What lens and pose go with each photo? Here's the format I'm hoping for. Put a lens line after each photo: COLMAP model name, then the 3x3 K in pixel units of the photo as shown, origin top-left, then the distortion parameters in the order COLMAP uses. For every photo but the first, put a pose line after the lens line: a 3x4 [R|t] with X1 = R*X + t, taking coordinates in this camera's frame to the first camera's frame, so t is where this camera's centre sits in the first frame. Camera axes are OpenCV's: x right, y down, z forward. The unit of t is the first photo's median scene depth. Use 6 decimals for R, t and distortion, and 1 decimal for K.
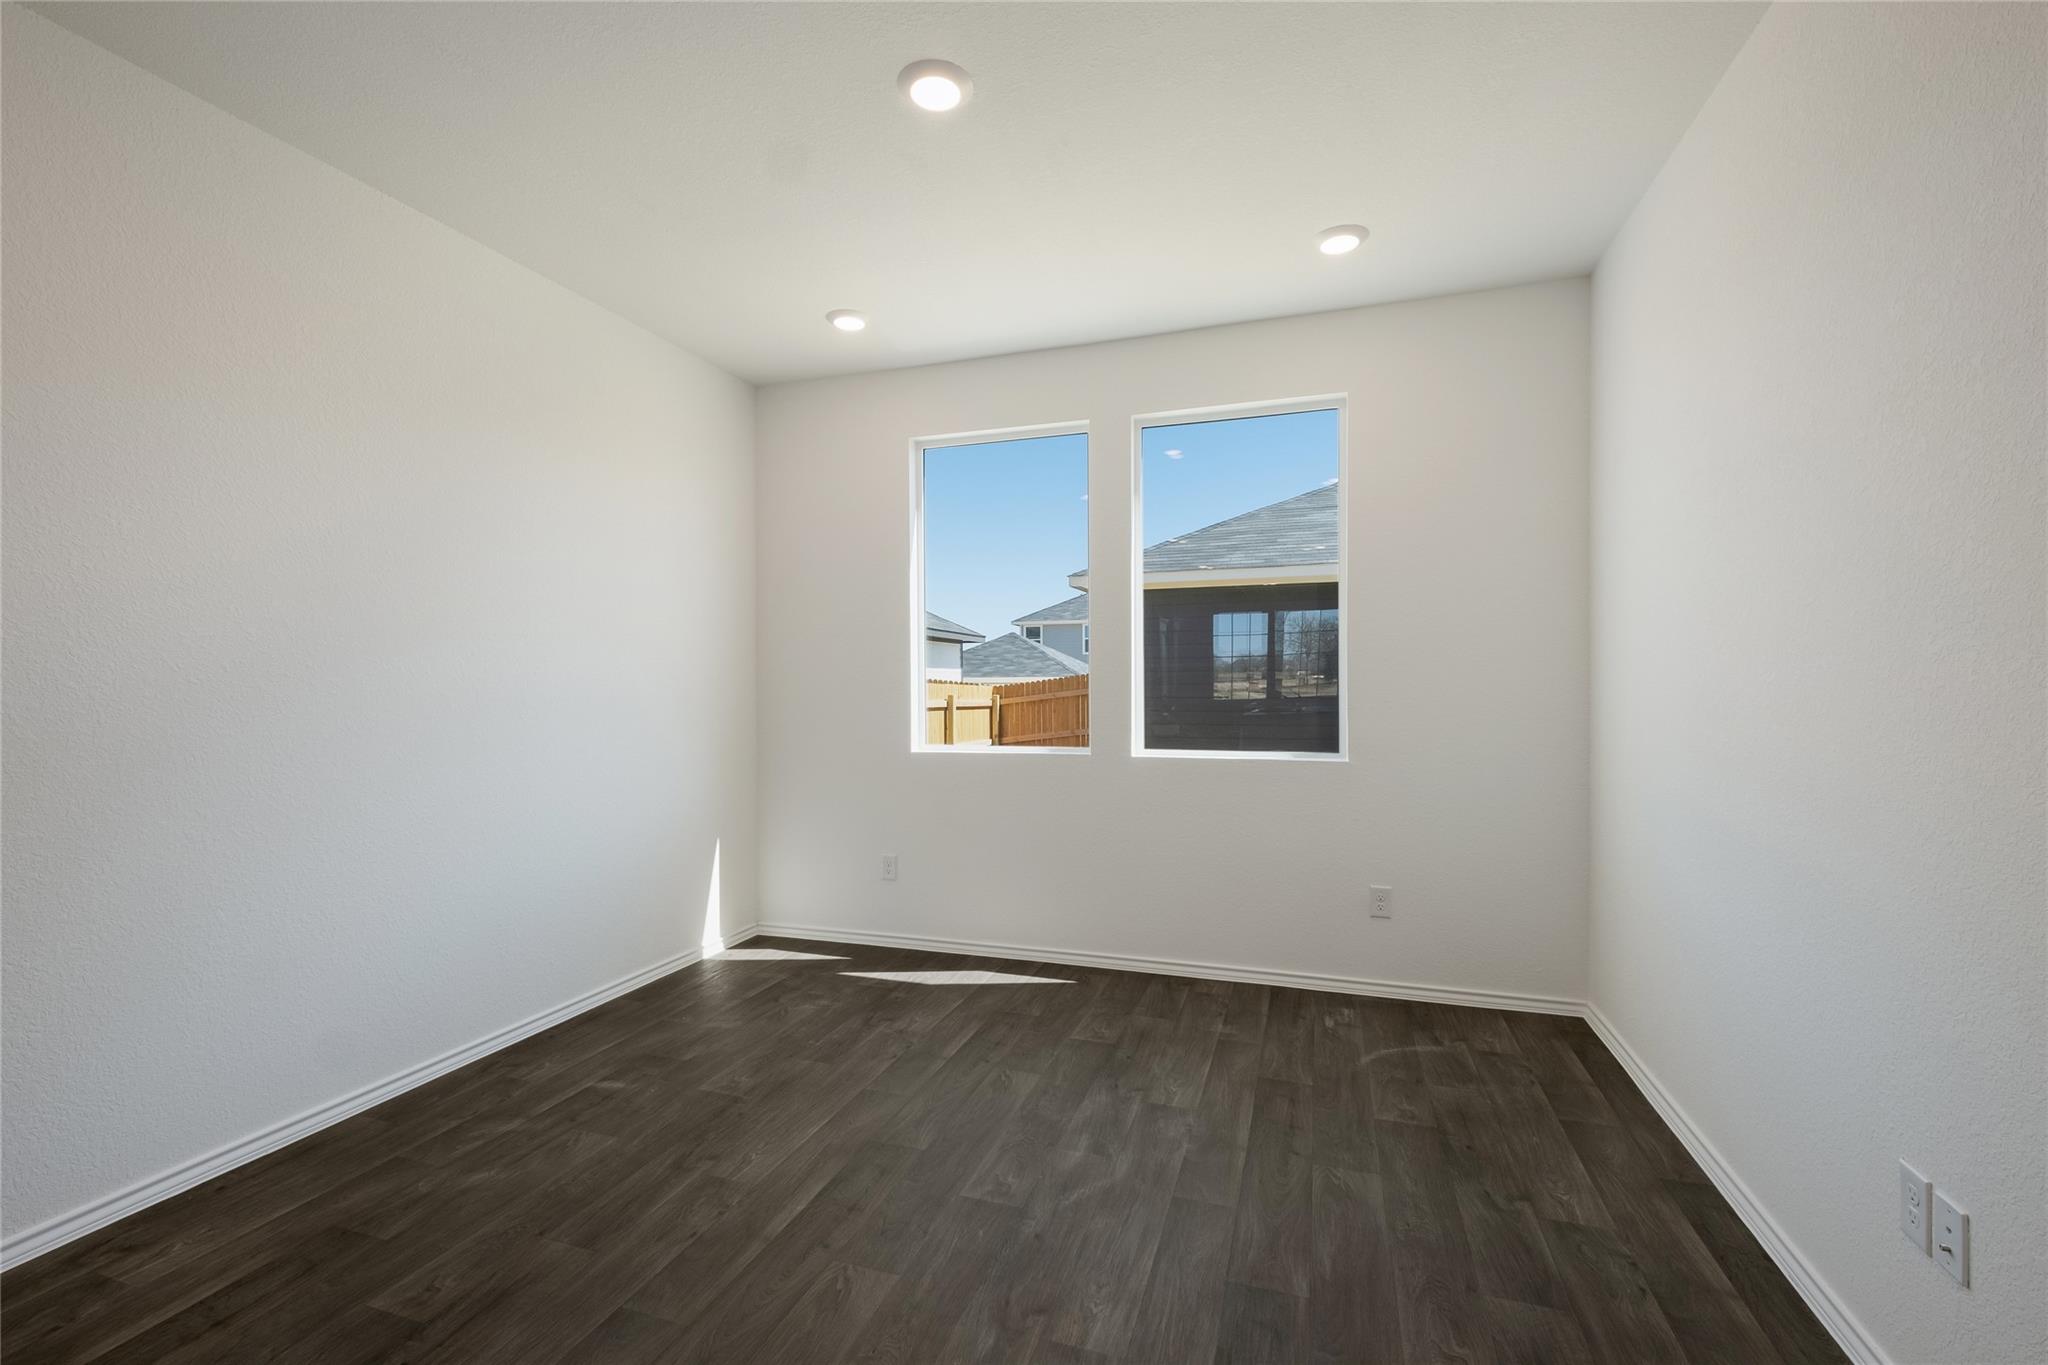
lens RADIAL K [[879.4, 0, 1036.0], [0, 879.4, 672.8], [0, 0, 1]] dist [0.017046, -0.000888]
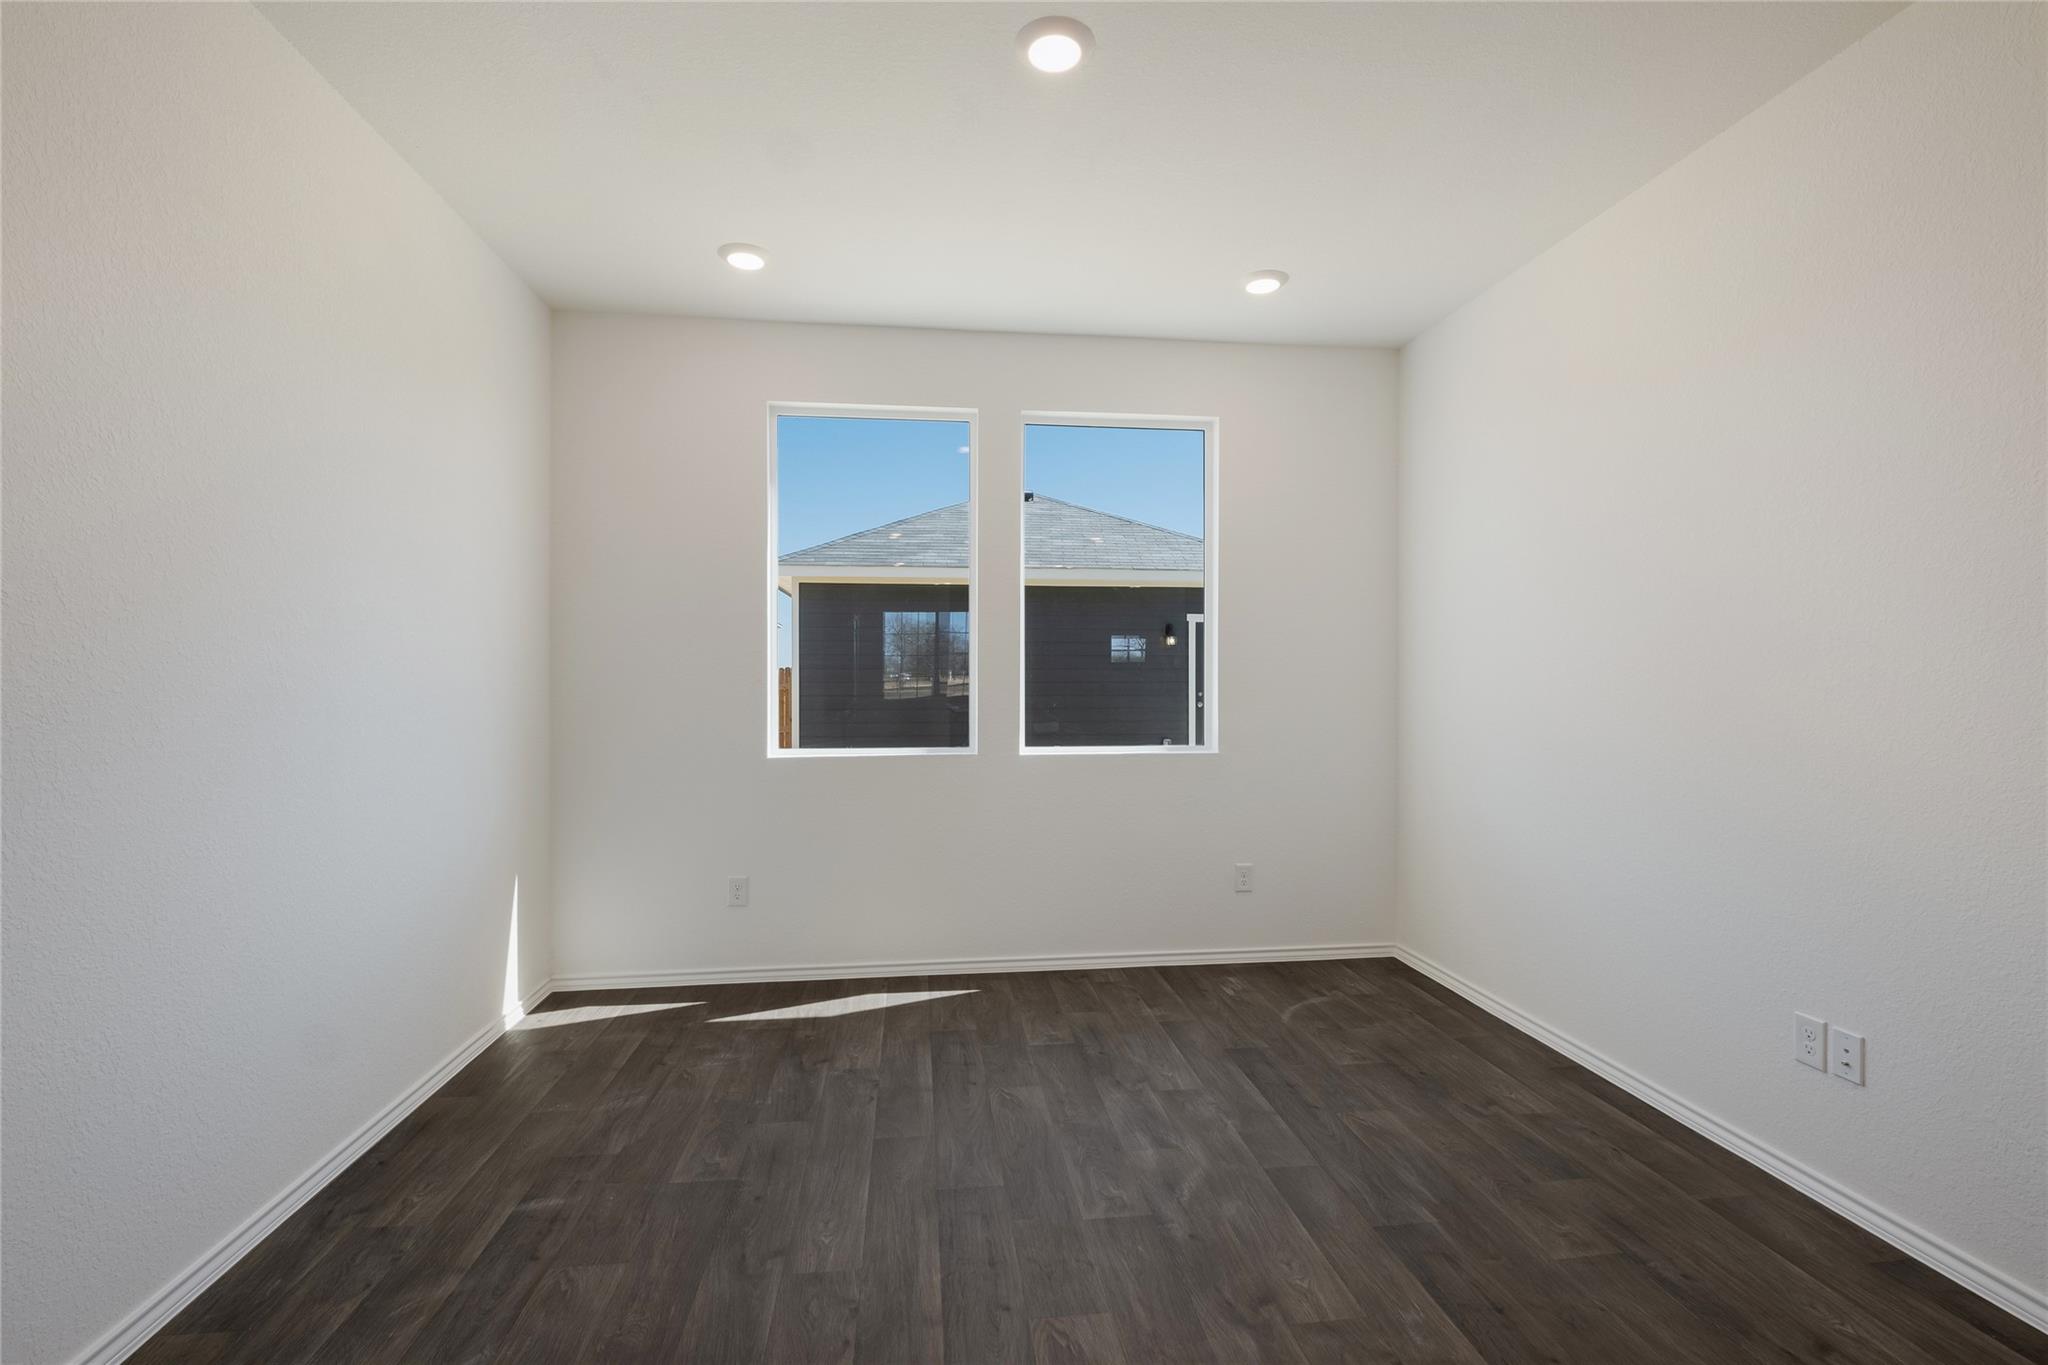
lens RADIAL K [[893.0, 0, 1033.3], [0, 893.0, 666.9], [0, 0, 1]] dist [0.014108, -0.007668]
pose [[0.903976, 0.010563, 0.427453, -0.374909], [-0.008701, 0.999942, -0.006308, 0.003429], [-0.427495, 0.001983, 0.904016, 0.103711]]
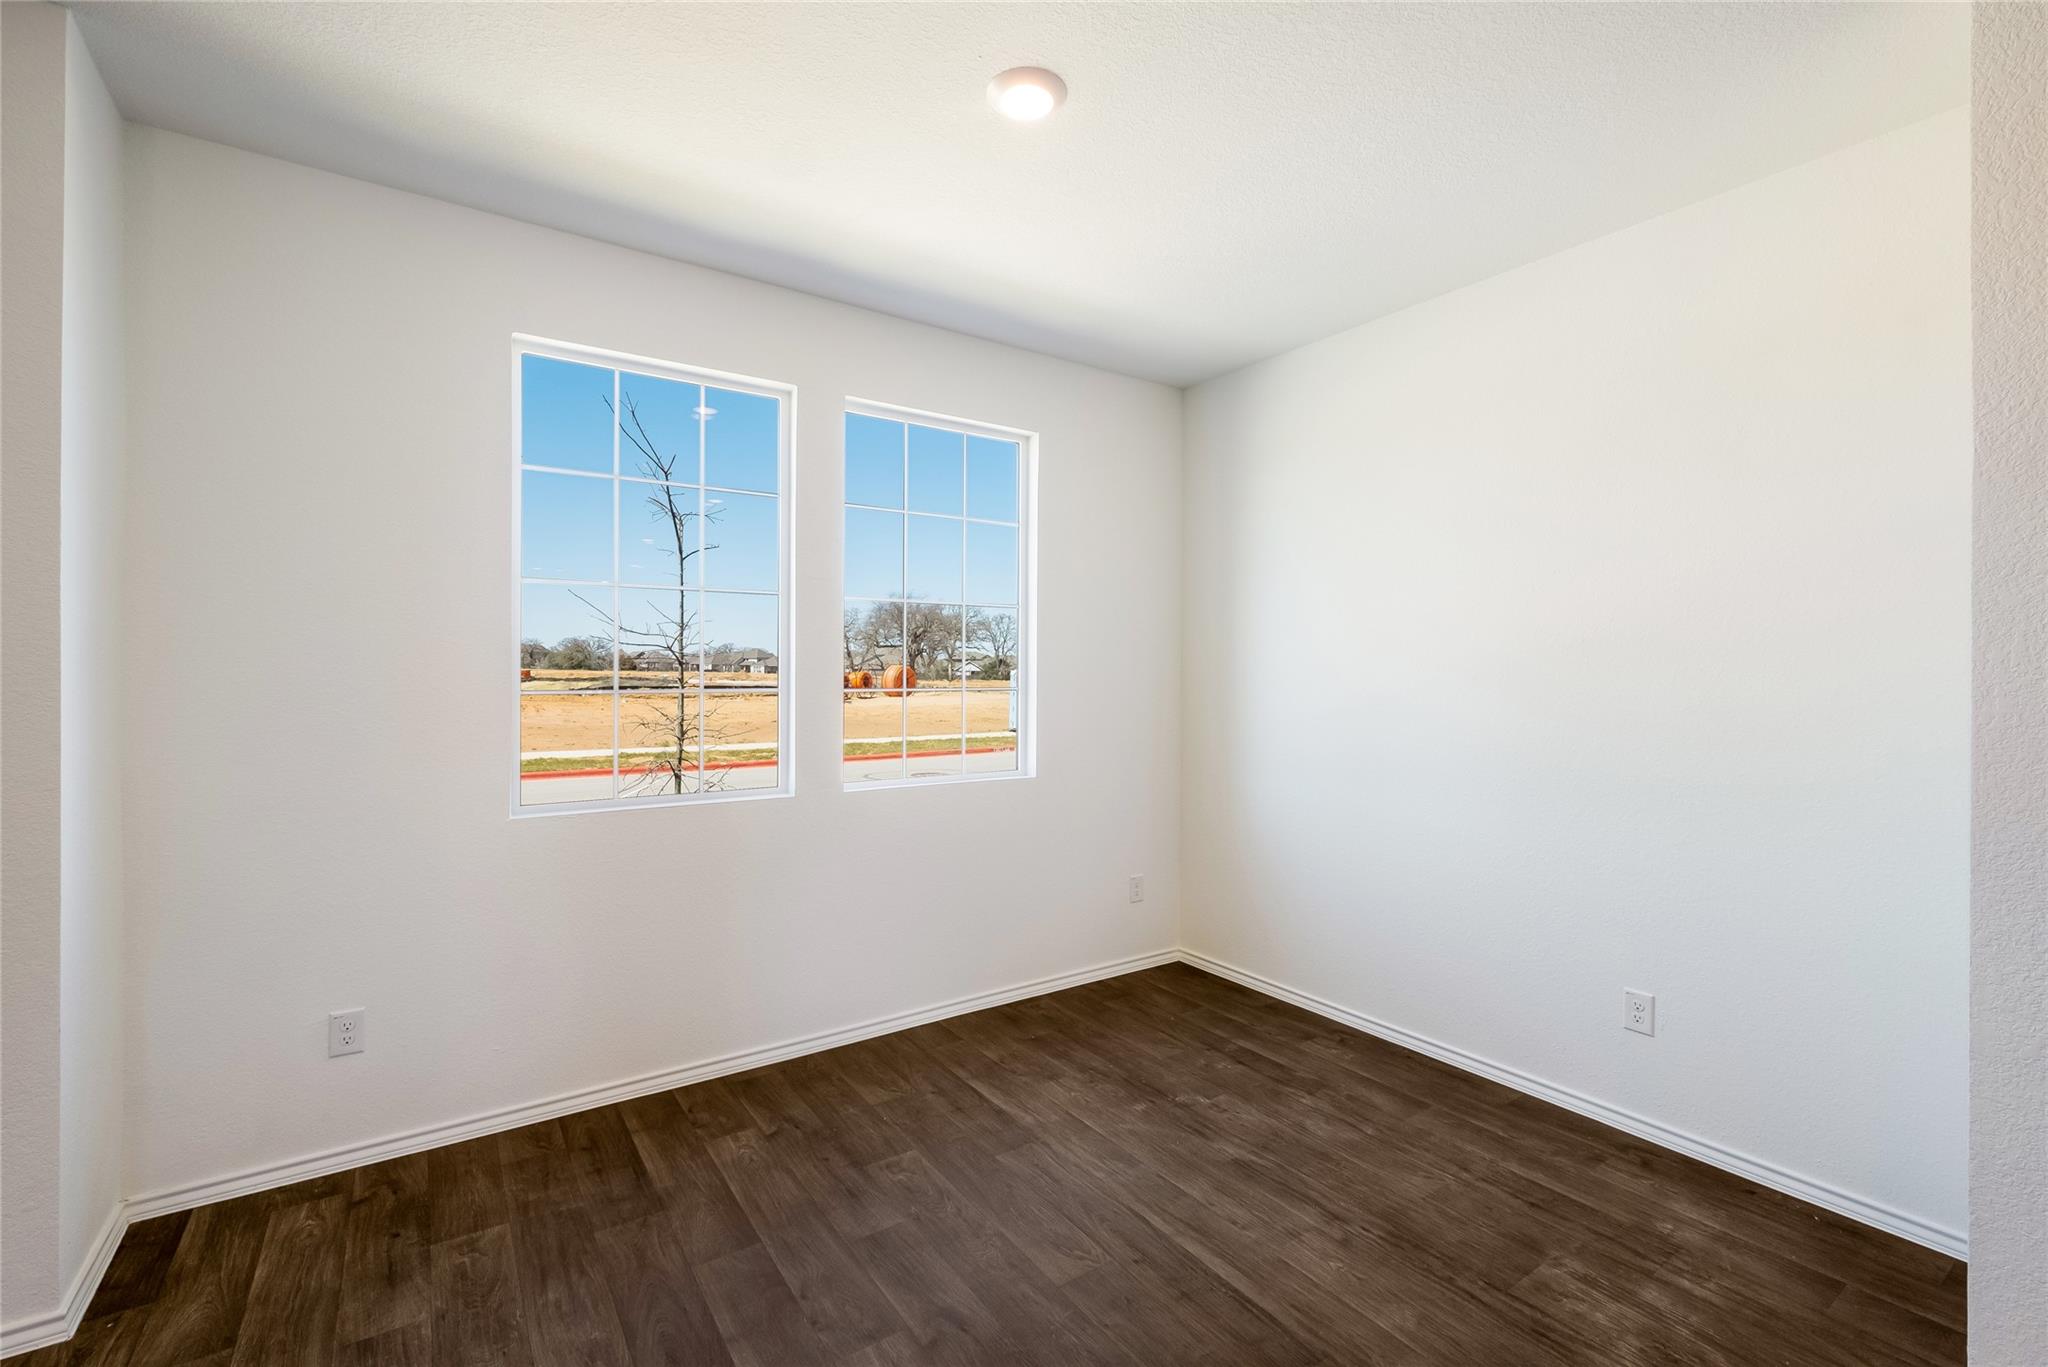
lens RADIAL K [[880.0, 0, 1024.7], [0, 880.0, 680.2], [0, 0, 1]] dist [0.002433, -0.001040]
pose [[-0.606055, 0.003262, -0.795416, 0.511731], [0.000762, 0.999994, 0.003520, -0.025572], [0.795422, 0.001527, -0.606053, 1.237011]]
